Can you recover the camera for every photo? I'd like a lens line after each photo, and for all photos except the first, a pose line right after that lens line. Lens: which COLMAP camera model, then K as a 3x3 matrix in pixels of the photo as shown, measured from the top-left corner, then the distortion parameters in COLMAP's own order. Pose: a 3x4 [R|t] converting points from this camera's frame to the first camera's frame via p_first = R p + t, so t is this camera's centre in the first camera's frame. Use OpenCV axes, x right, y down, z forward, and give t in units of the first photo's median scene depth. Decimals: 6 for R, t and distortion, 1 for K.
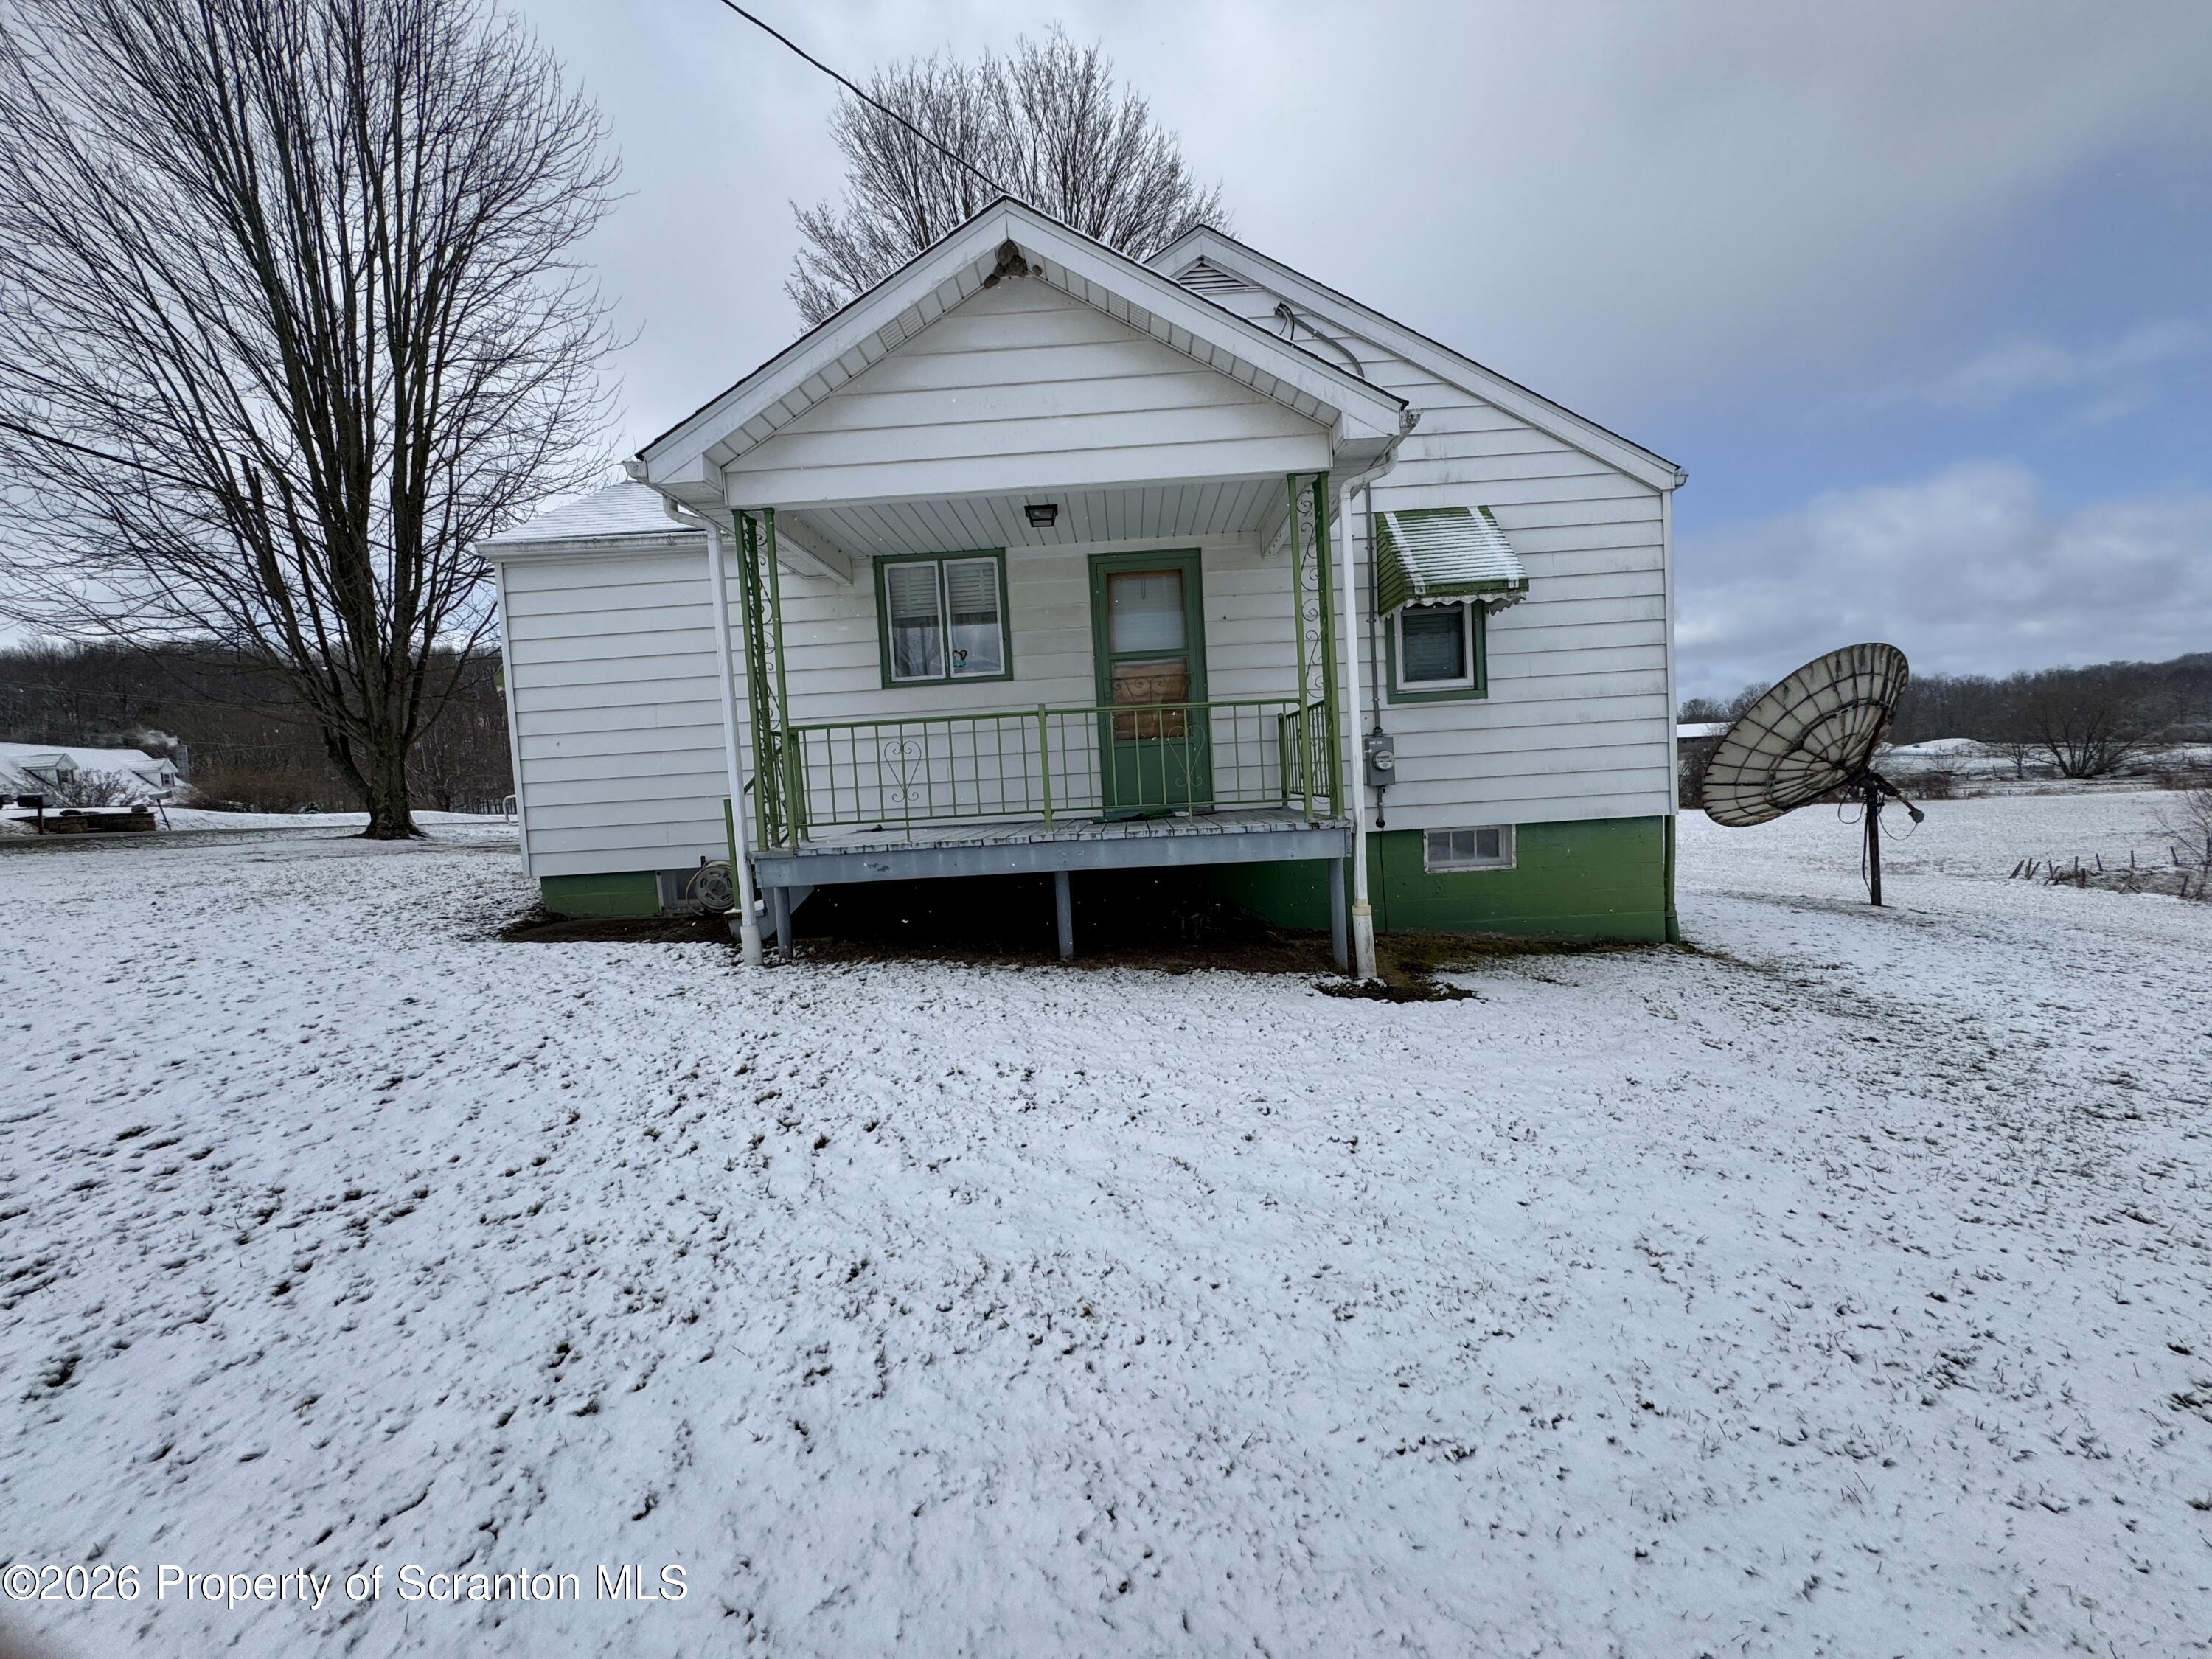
lens RADIAL K [[881.4, 0, 1115.9], [0, 881.4, 837.6], [0, 0, 1]] dist [0.000401, -0.000560]
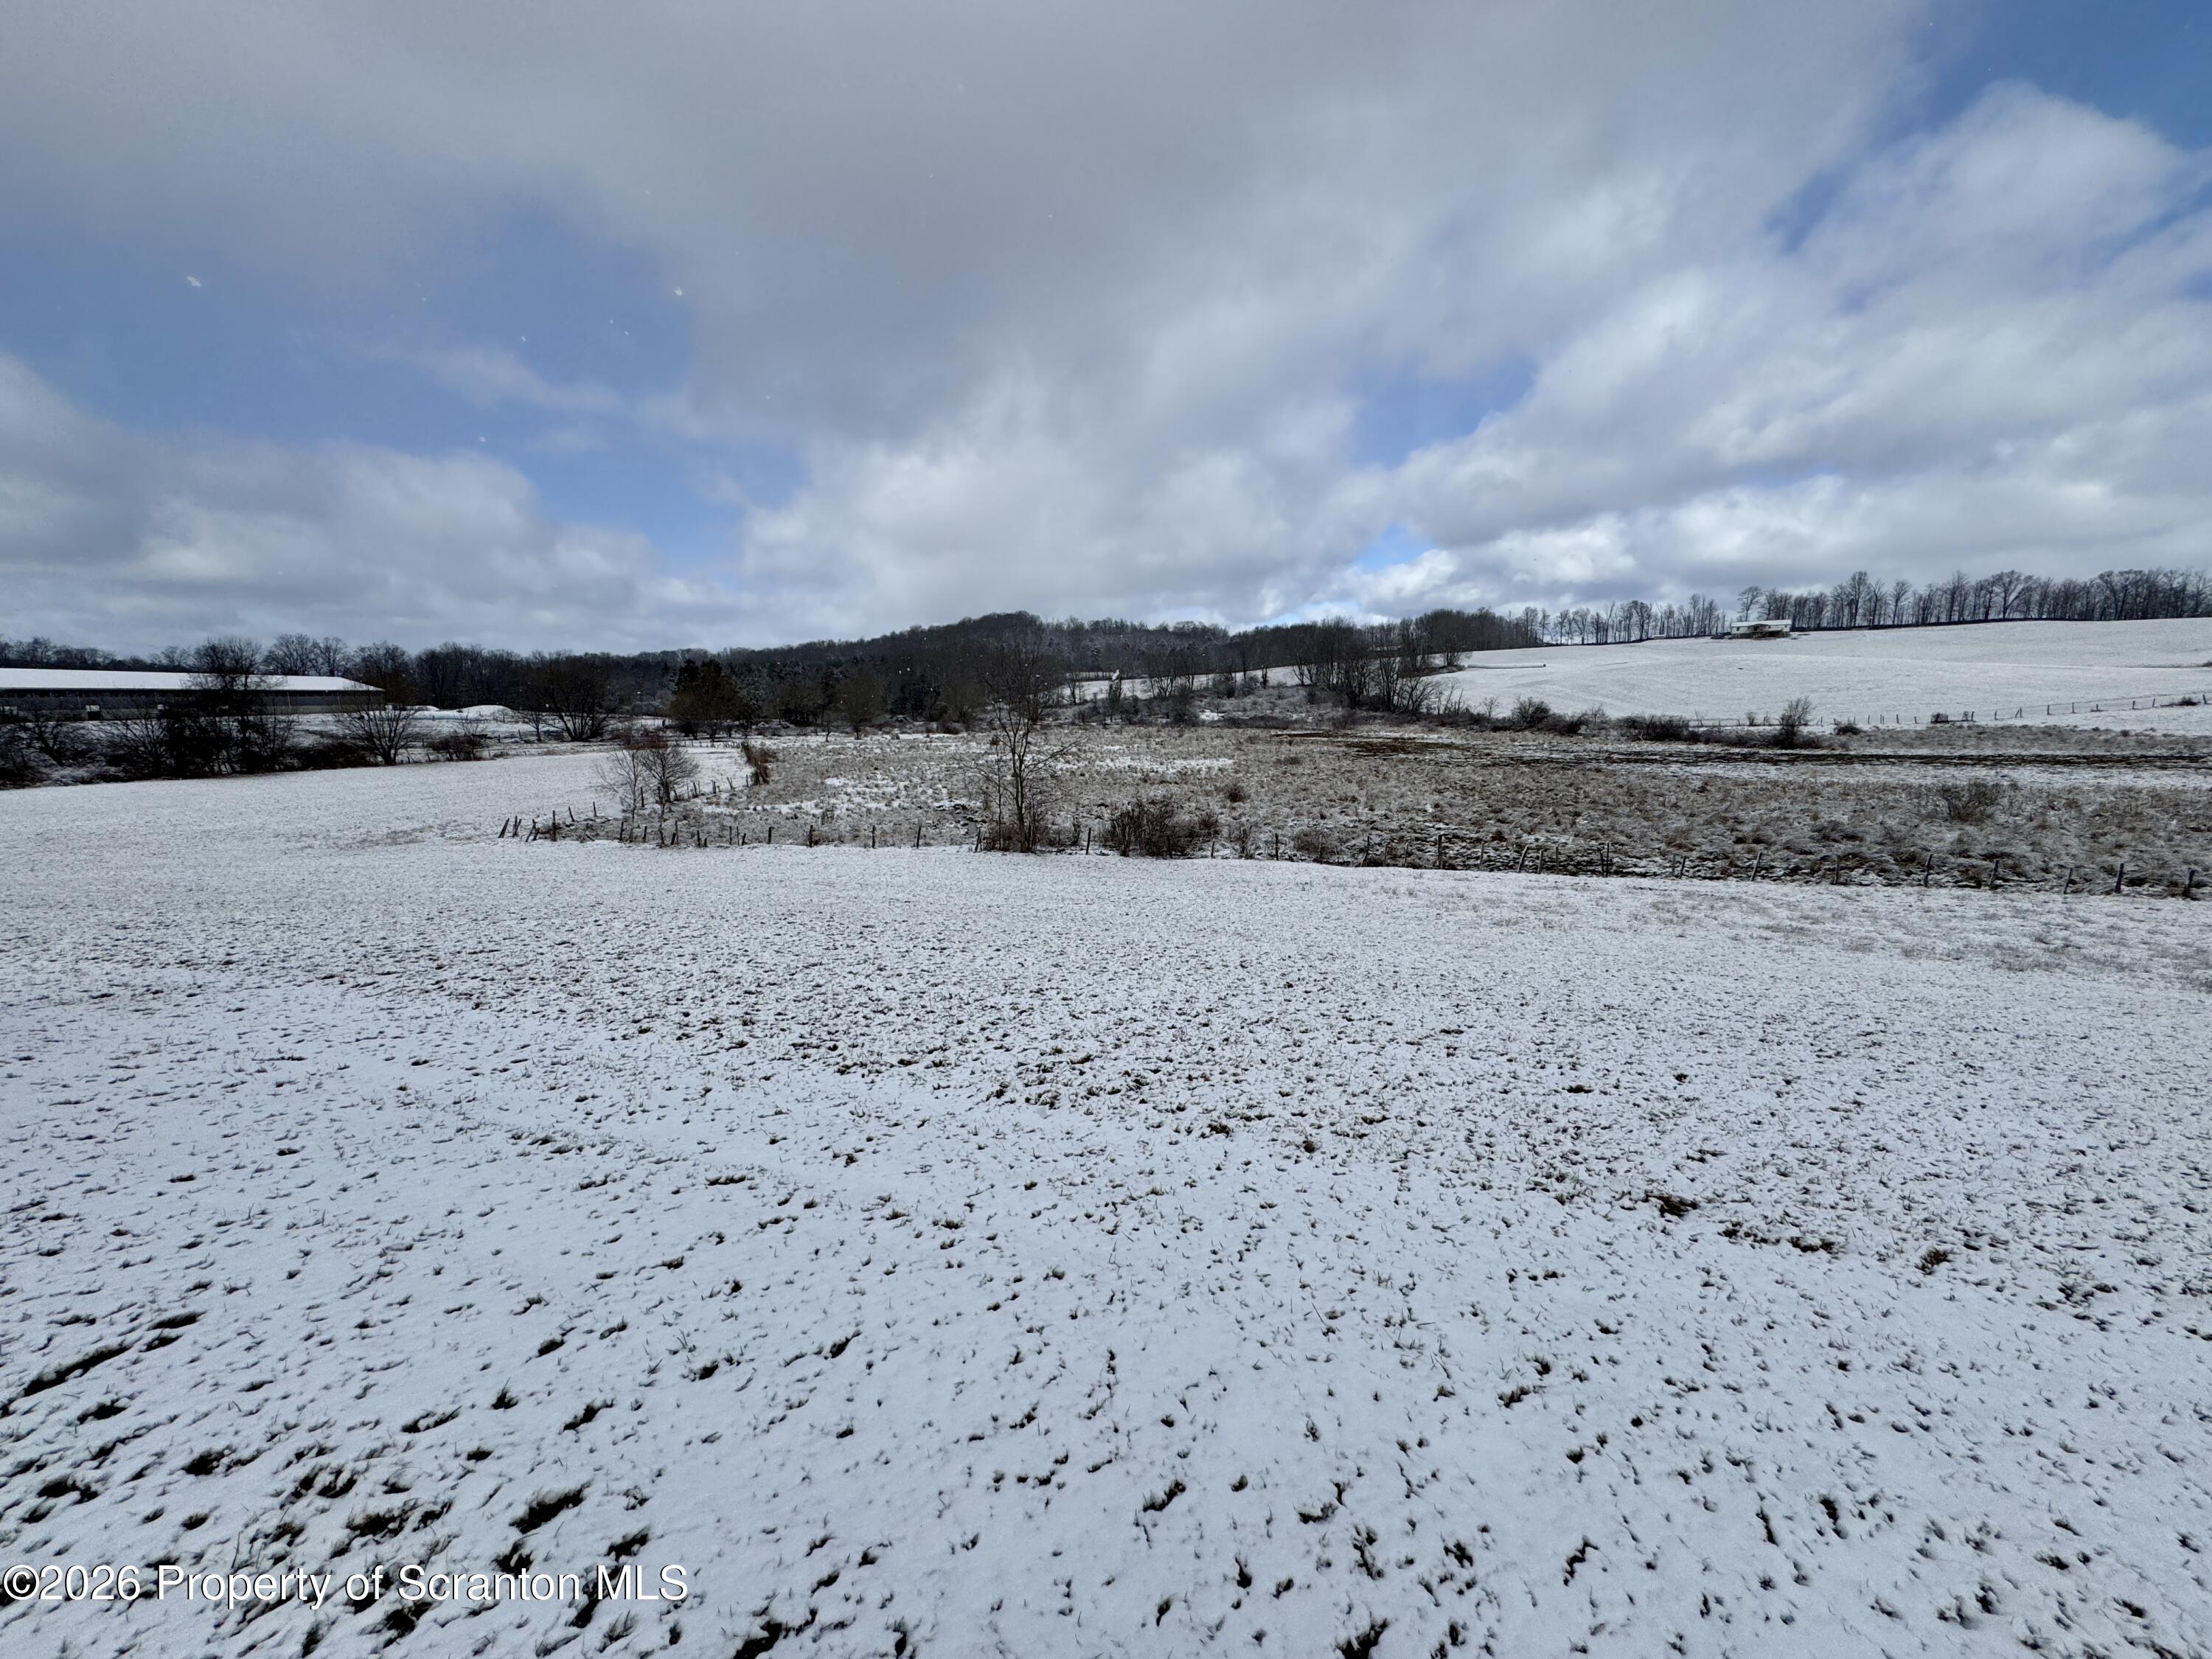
lens RADIAL K [[881.4, 0, 1103.6], [0, 881.4, 834.2], [0, 0, 1]] dist [0.000401, -0.000560]
pose [[0.216266, -0.098989, 0.971303, 0.074360], [0.063138, 0.994183, 0.087262, -0.000658], [-0.974291, 0.042454, 0.221258, 0.042211]]
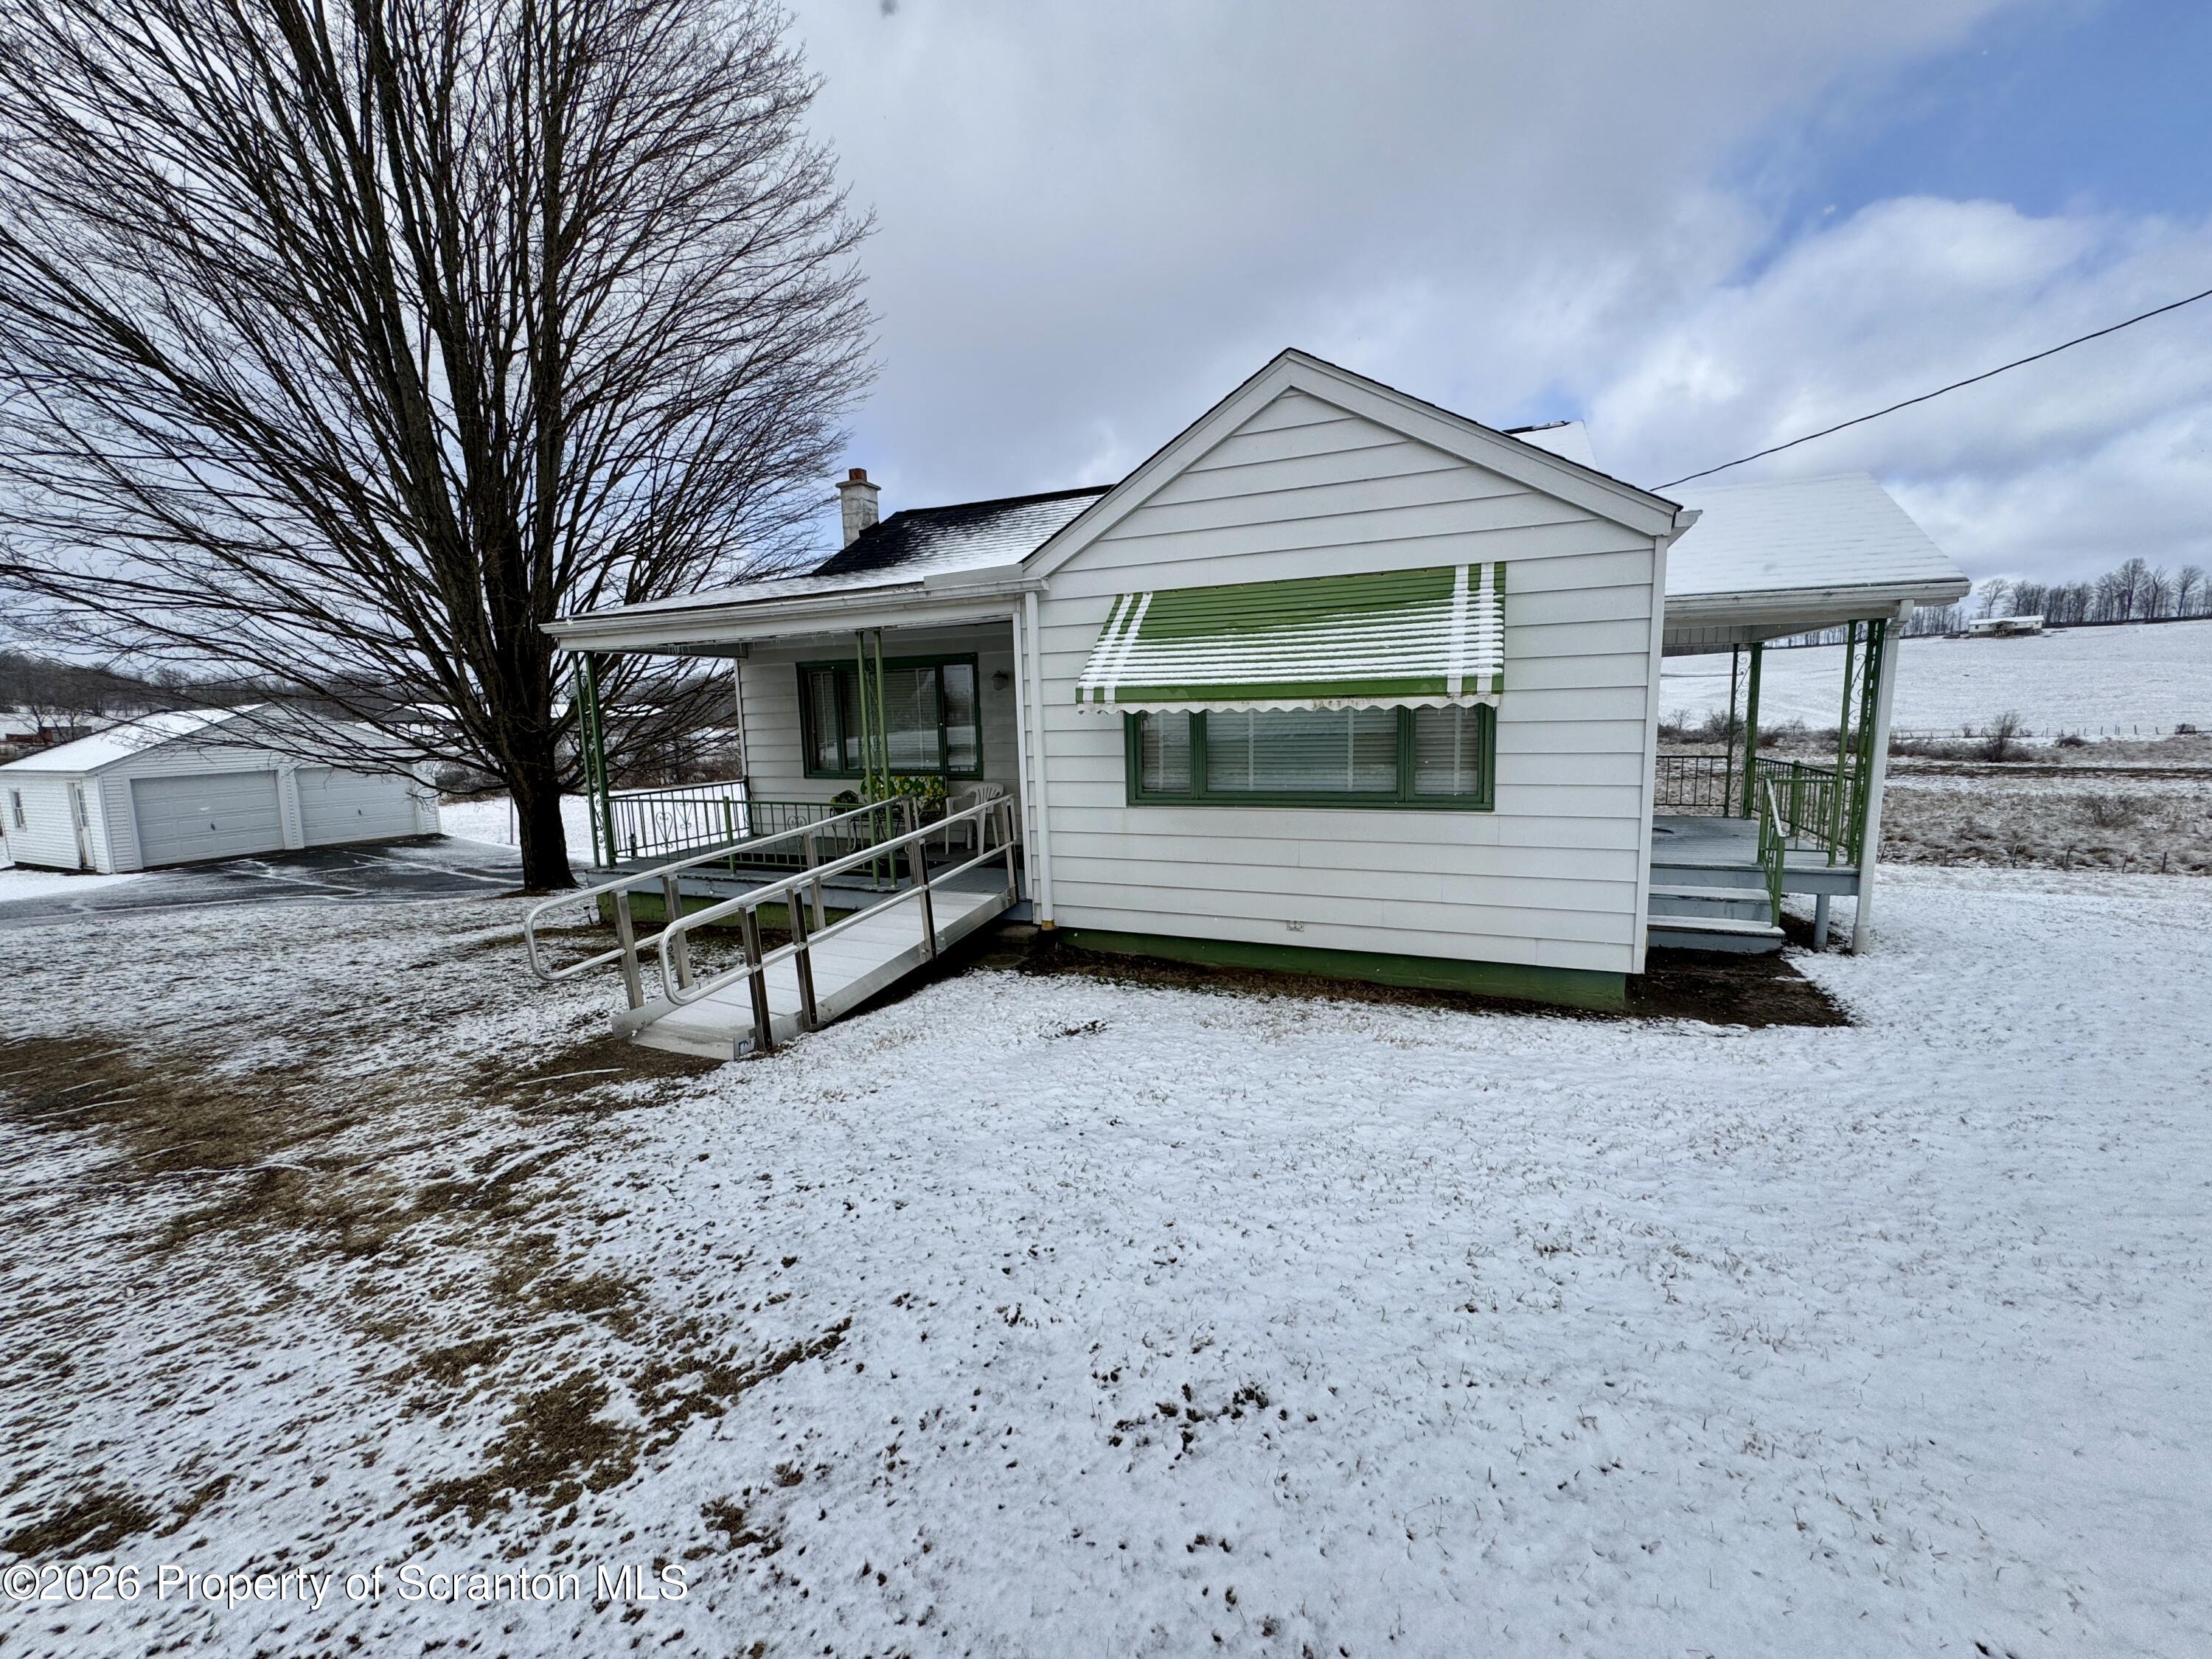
lens RADIAL K [[881.4, 0, 1101.0], [0, 881.4, 842.2], [0, 0, 1]] dist [0.000401, -0.000560]
pose [[0.376061, -0.093835, 0.921832, -0.231857], [0.064620, 0.995093, 0.074930, -0.017311], [-0.924339, 0.031391, 0.380279, 0.101818]]
